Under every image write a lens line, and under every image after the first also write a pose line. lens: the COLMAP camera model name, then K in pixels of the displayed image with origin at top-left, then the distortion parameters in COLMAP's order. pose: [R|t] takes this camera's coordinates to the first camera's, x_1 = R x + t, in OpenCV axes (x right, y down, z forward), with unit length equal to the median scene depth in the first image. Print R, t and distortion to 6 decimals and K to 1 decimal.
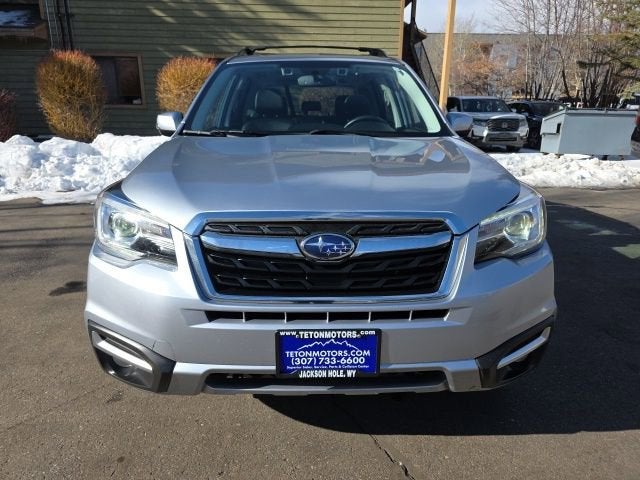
lens RADIAL K [[445.2, 0, 319.2], [0, 445.2, 241.7], [0, 0, 1]] dist [0.032806, -0.024505]
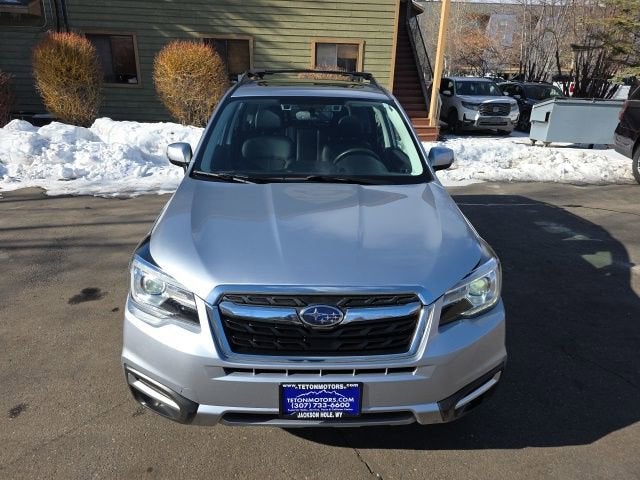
lens RADIAL K [[445.2, 0, 317.6], [0, 445.2, 234.3], [0, 0, 1]] dist [0.032806, -0.024505]
pose [[0.999819, 0.013018, 0.013860, -0.006863], [-0.013822, 0.998123, 0.059654, -0.165021], [-0.013057, -0.059835, 0.998123, -0.131844]]
